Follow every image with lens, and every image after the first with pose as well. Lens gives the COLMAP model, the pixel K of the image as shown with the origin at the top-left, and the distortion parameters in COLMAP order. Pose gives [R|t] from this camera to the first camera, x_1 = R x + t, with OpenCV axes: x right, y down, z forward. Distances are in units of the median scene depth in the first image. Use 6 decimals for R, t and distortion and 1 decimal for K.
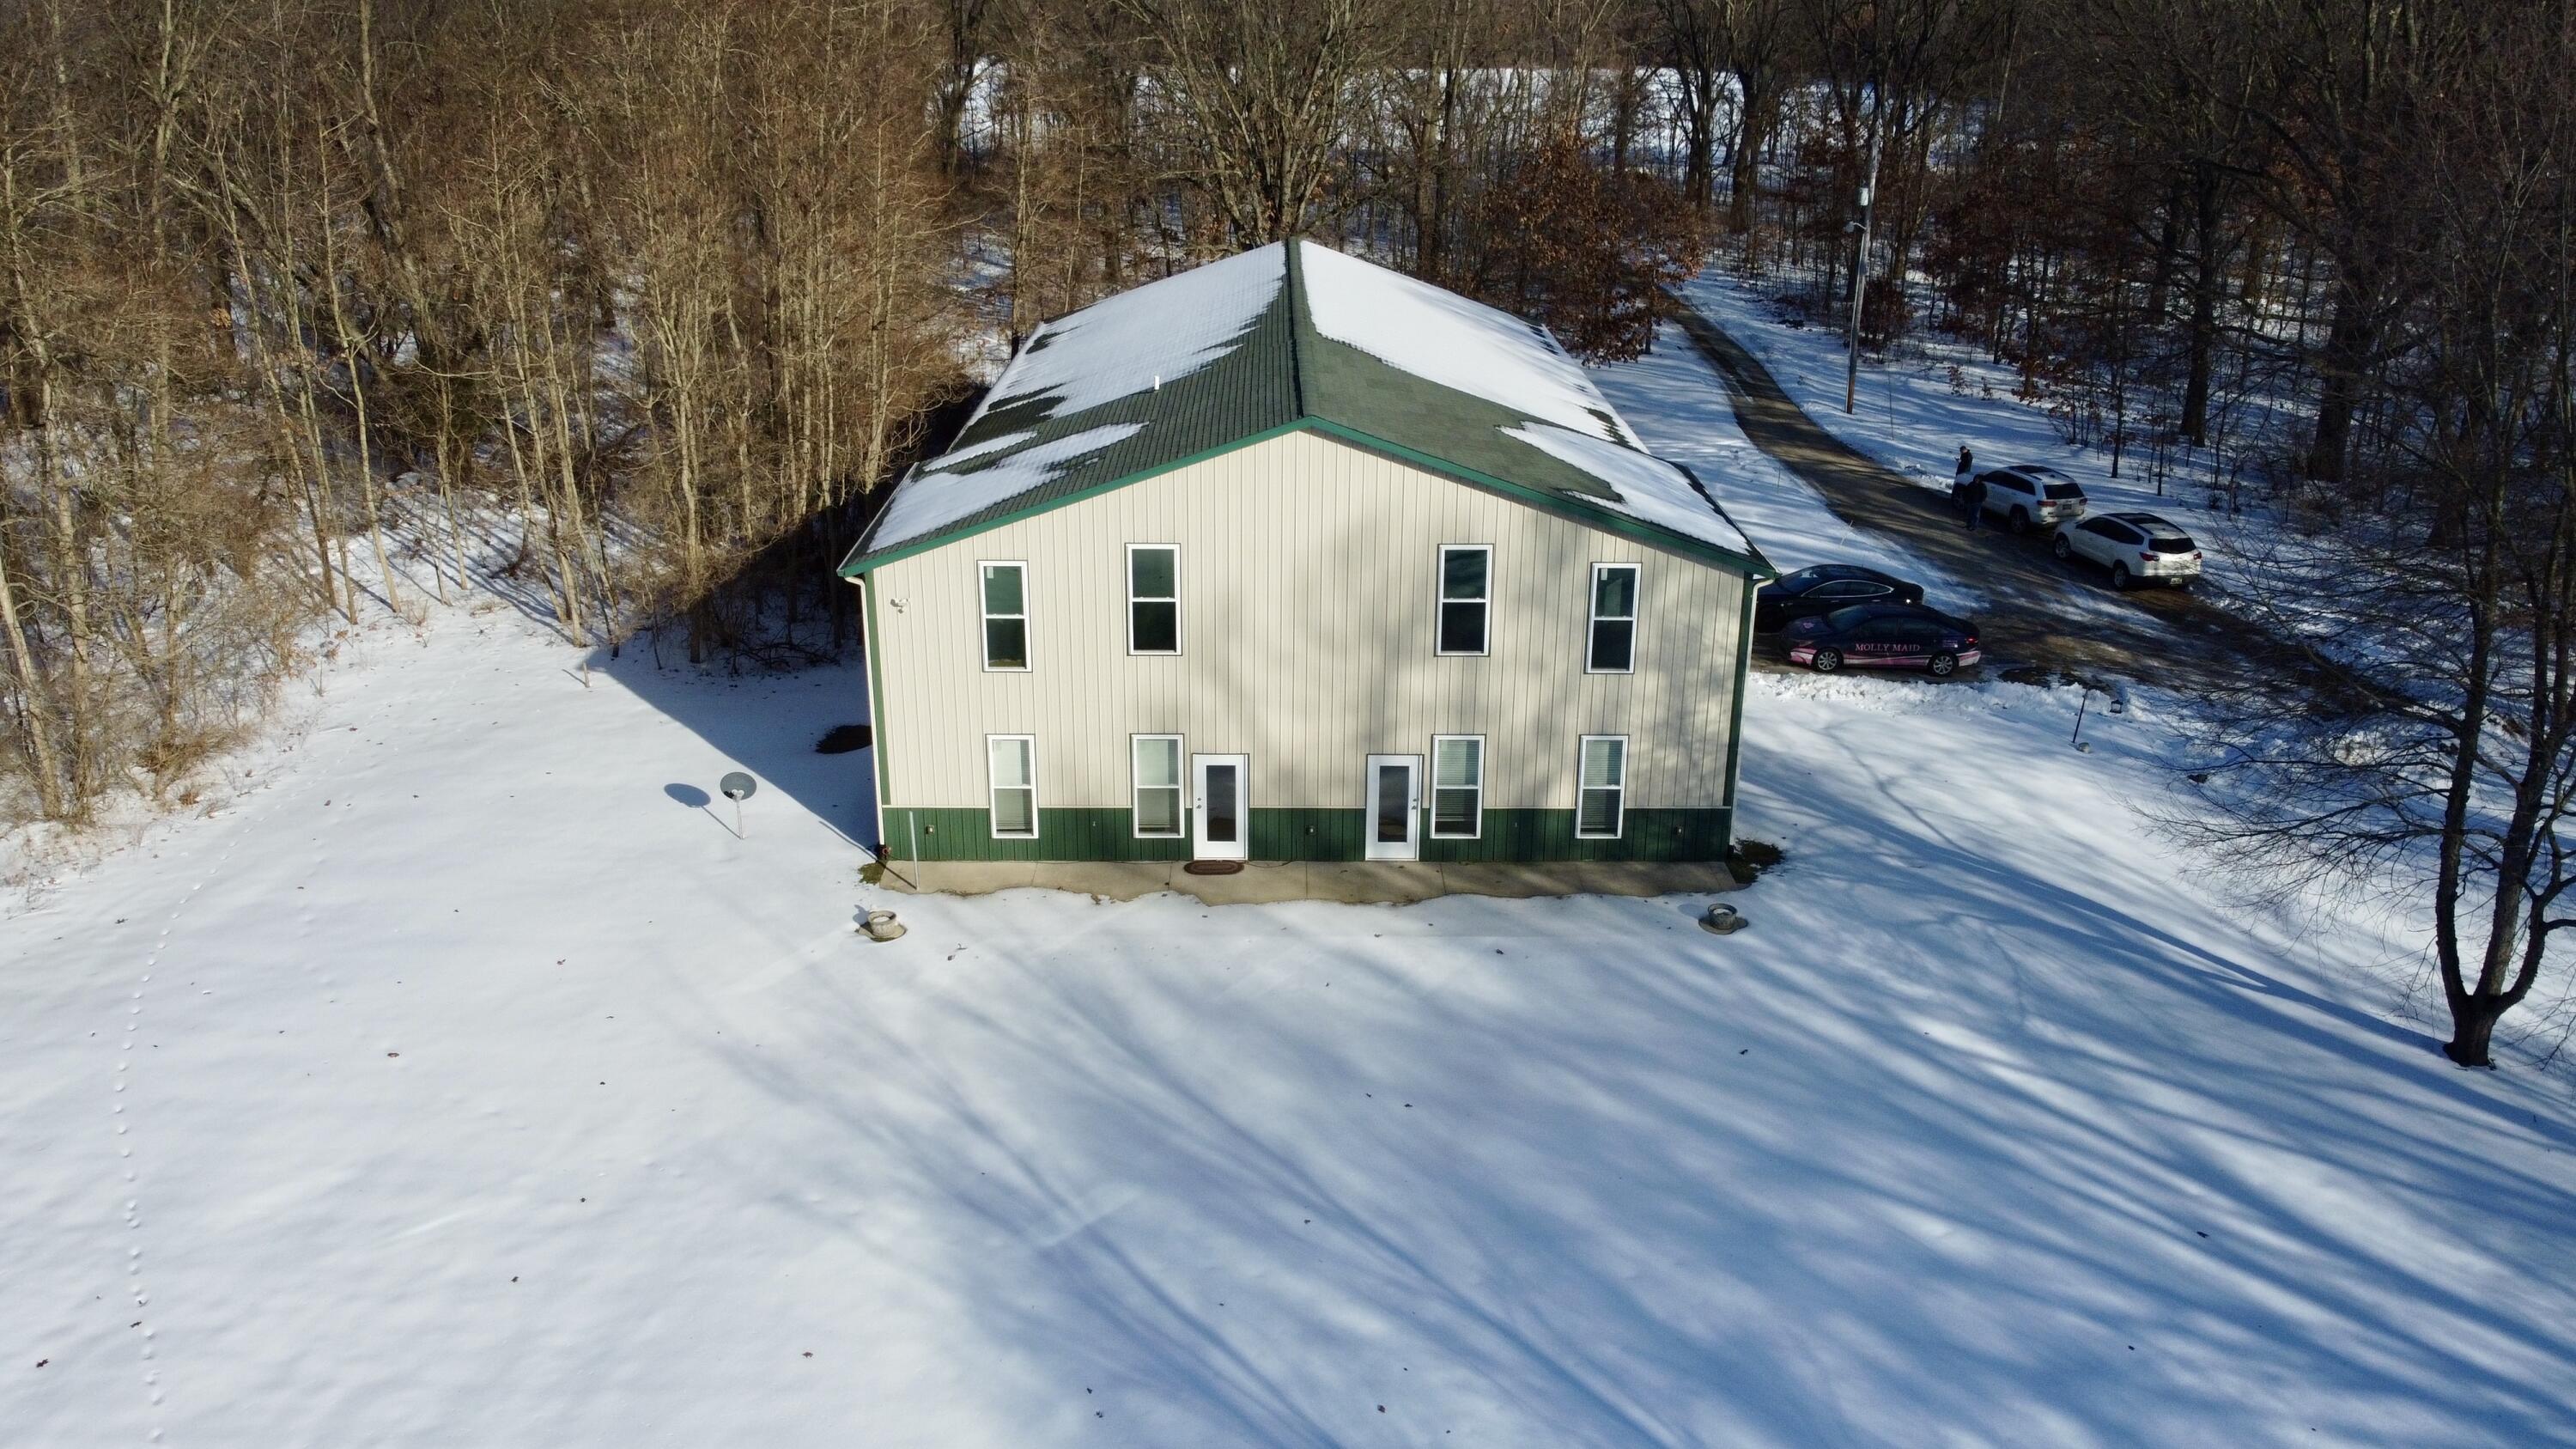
lens RADIAL K [[1953.8, 0, 1283.0], [0, 1953.8, 733.1], [0, 0, 1]] dist [0.004820, -0.011378]
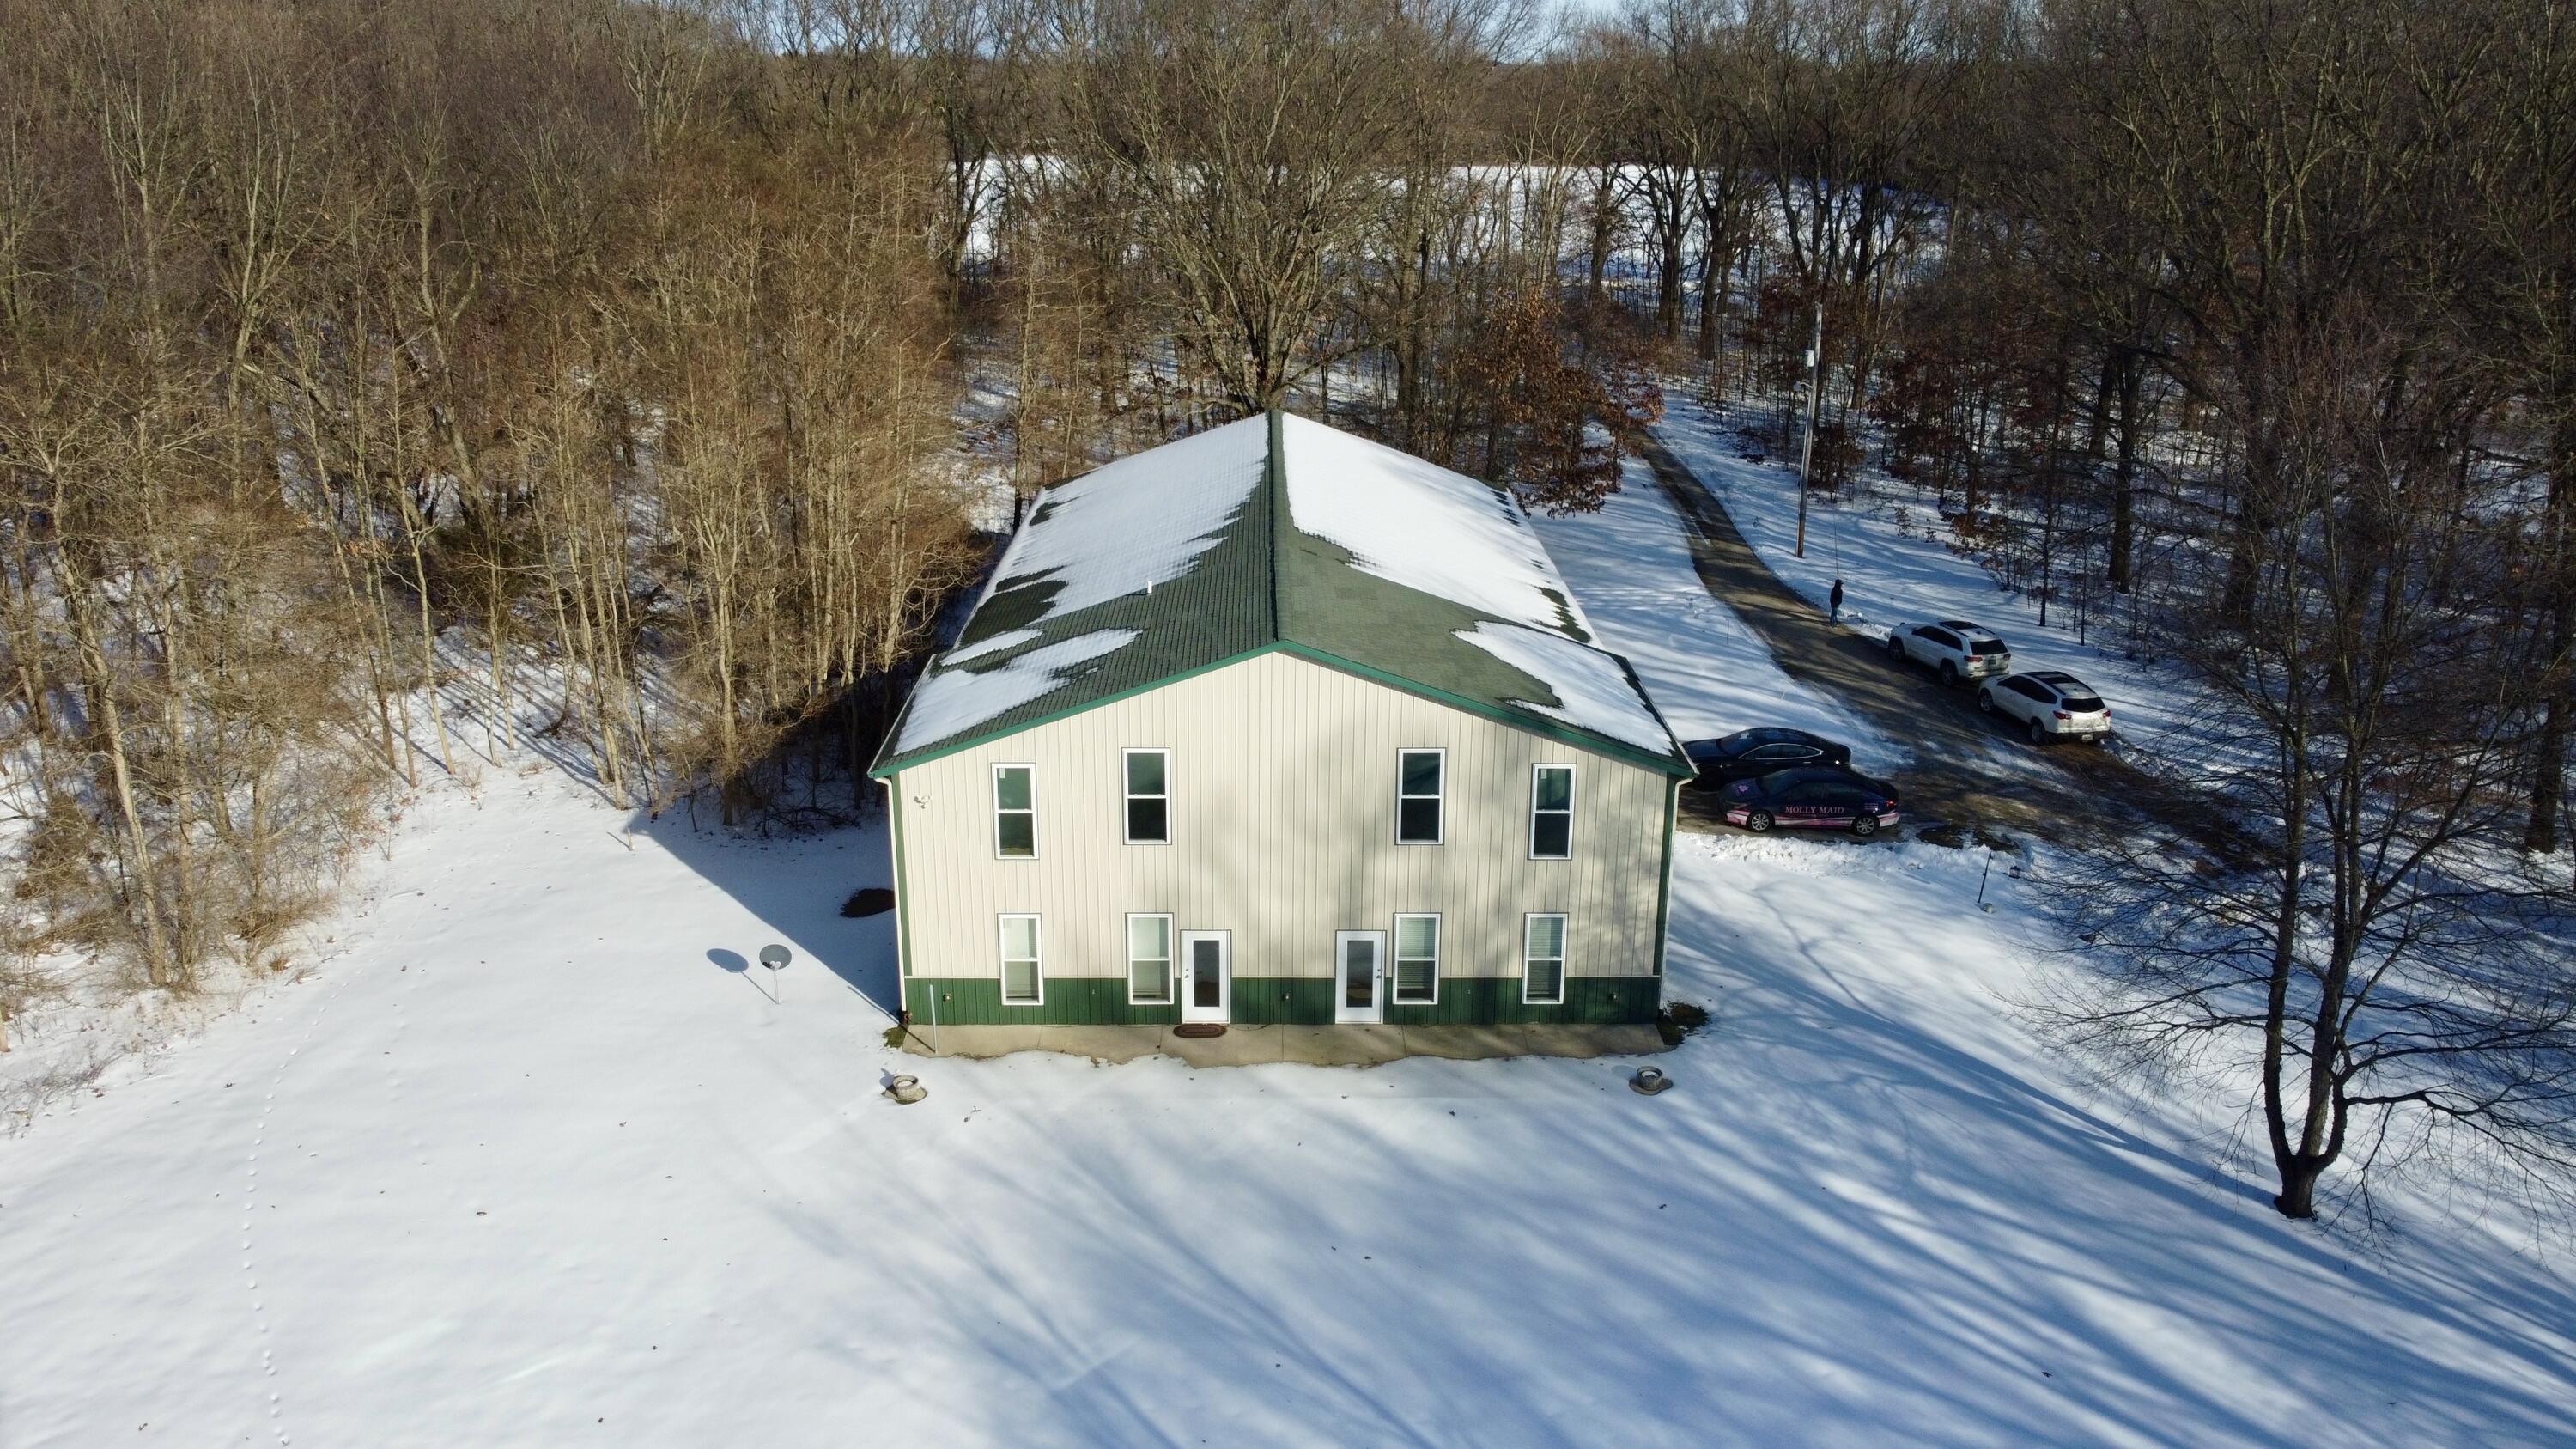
lens RADIAL K [[1953.8, 0, 1278.8], [0, 1953.8, 727.6], [0, 0, 1]] dist [0.004820, -0.011378]
pose [[0.999996, -0.002134, 0.001681, 0.008149], [0.002202, 0.999134, -0.041561, -0.058437], [-0.001591, 0.041564, 0.999135, -0.127820]]
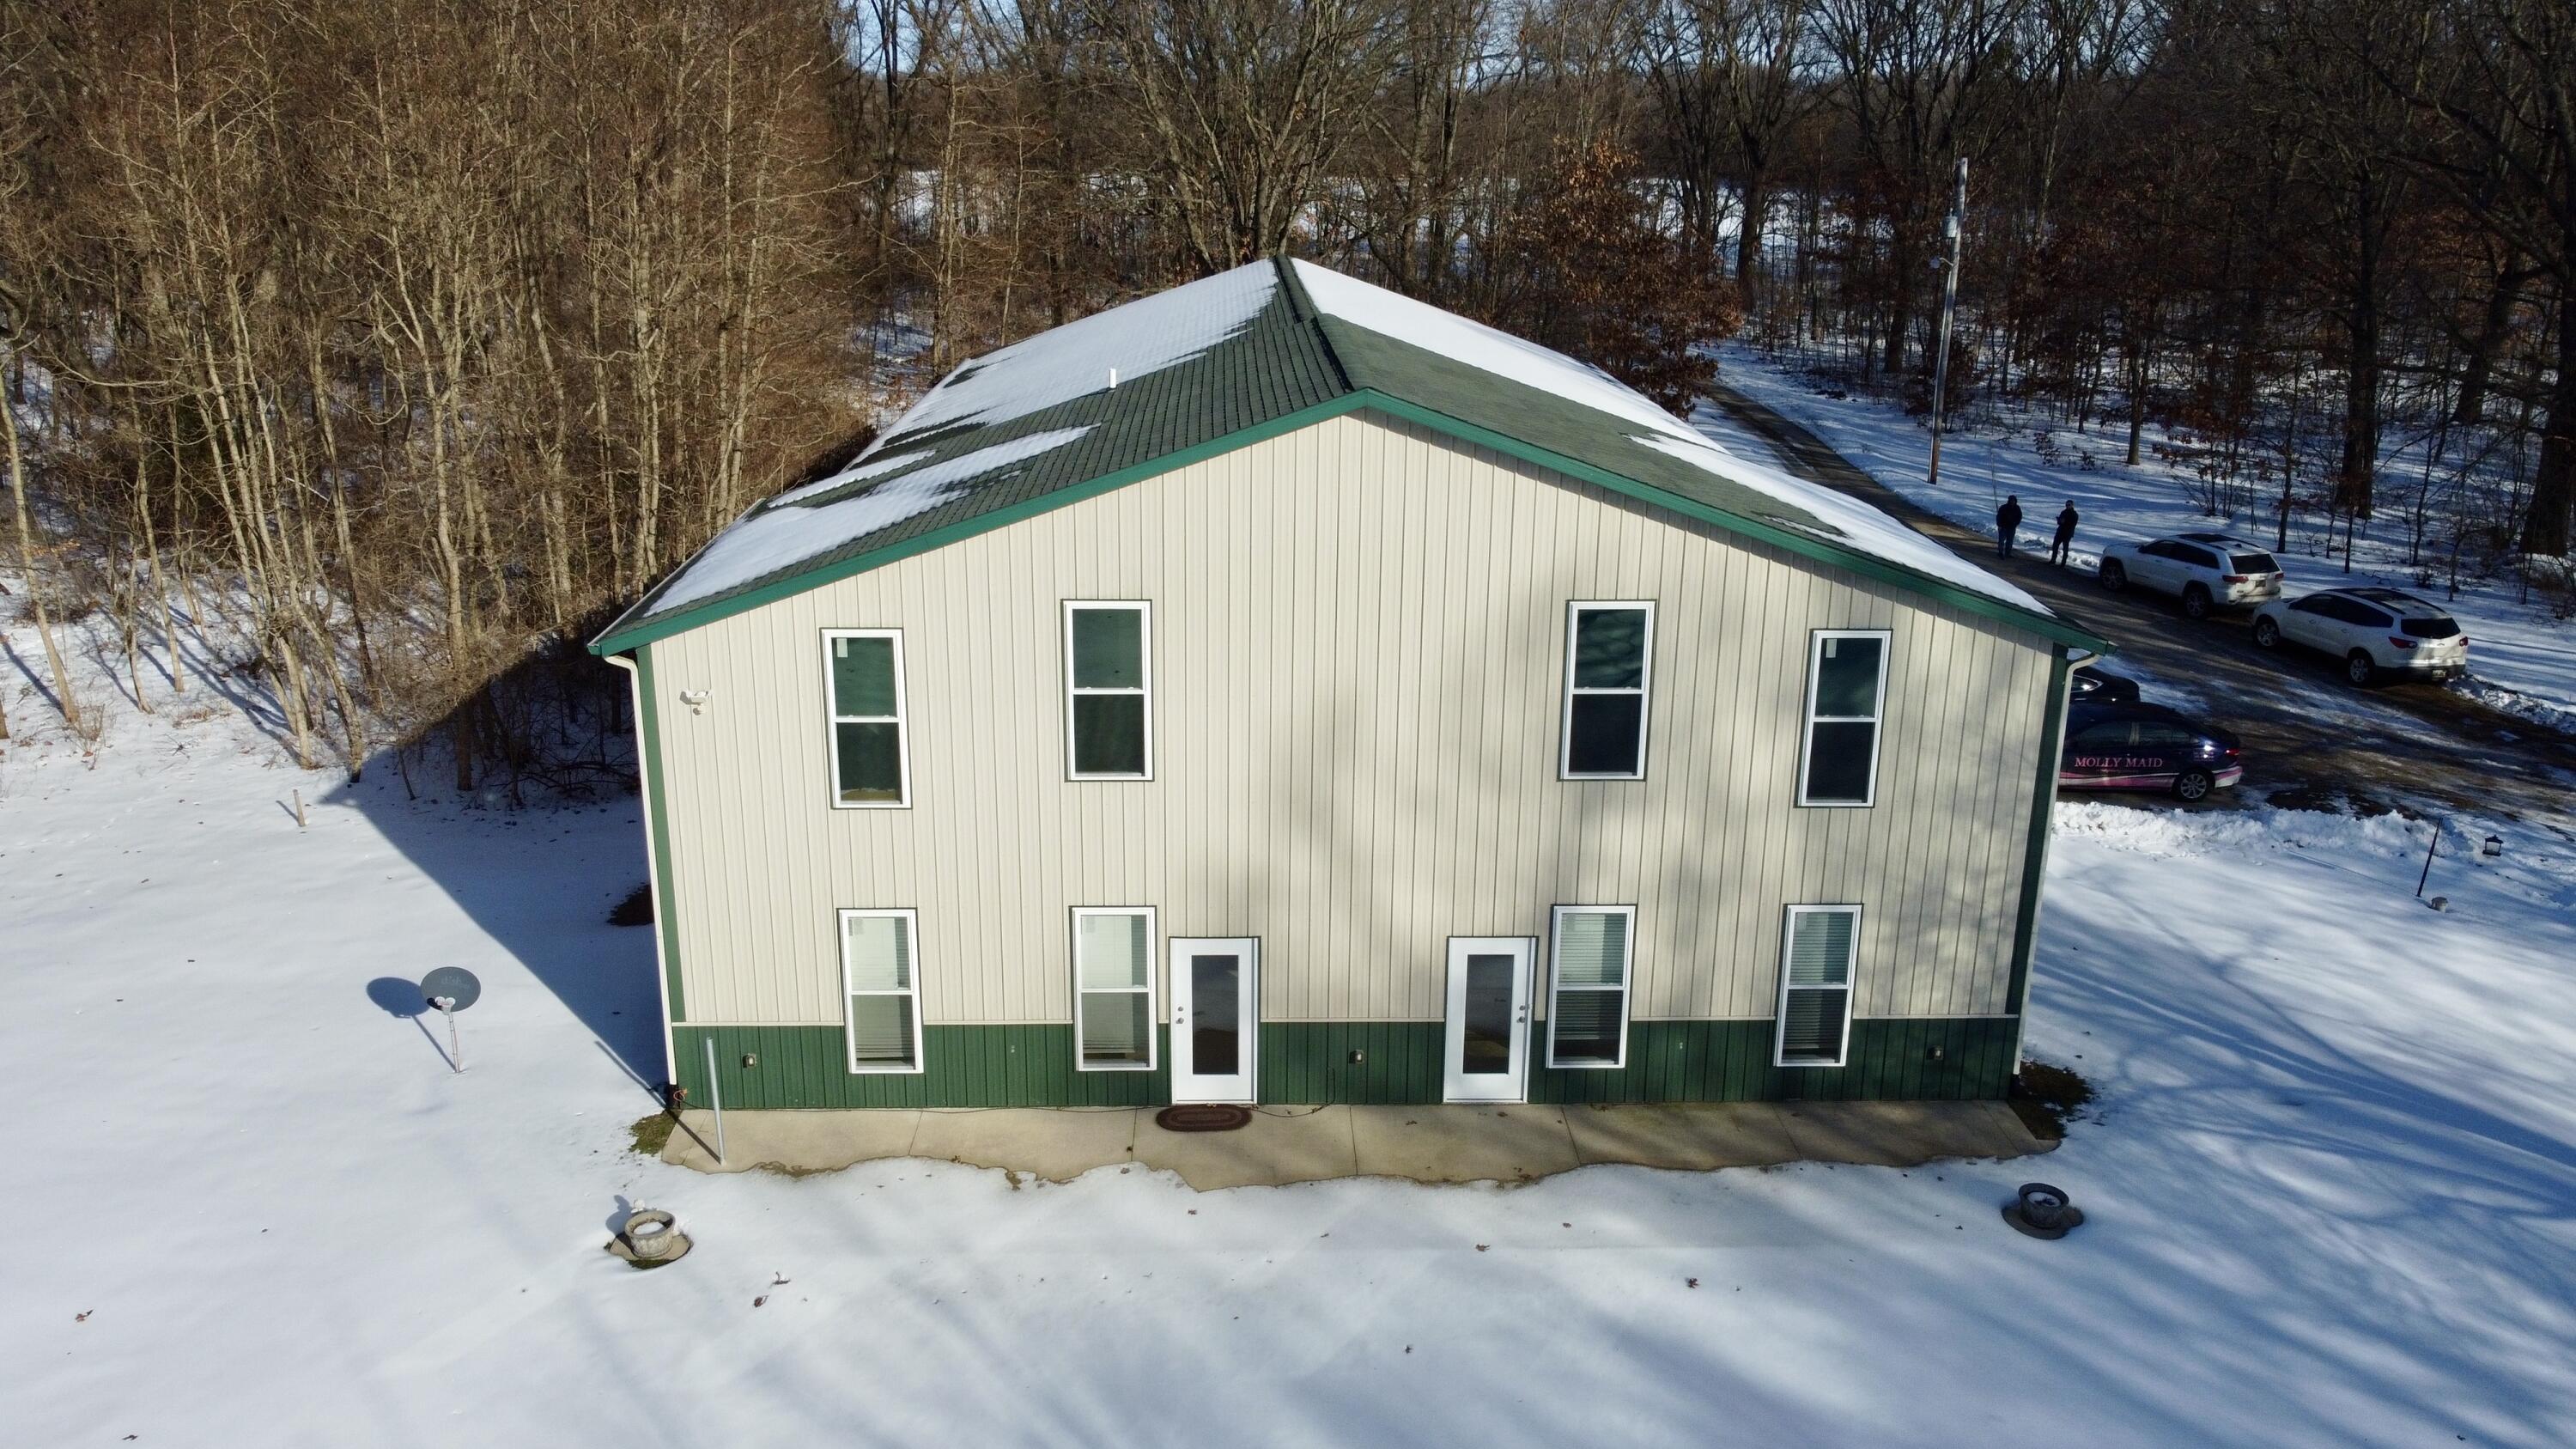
lens RADIAL K [[1953.8, 0, 1283.6], [0, 1953.8, 724.2], [0, 0, 1]] dist [0.004820, -0.011378]
pose [[0.999714, -0.003400, 0.023684, -0.024338], [0.004875, 0.998032, -0.062511, -0.018044], [-0.023424, 0.062609, 0.997763, 0.366129]]
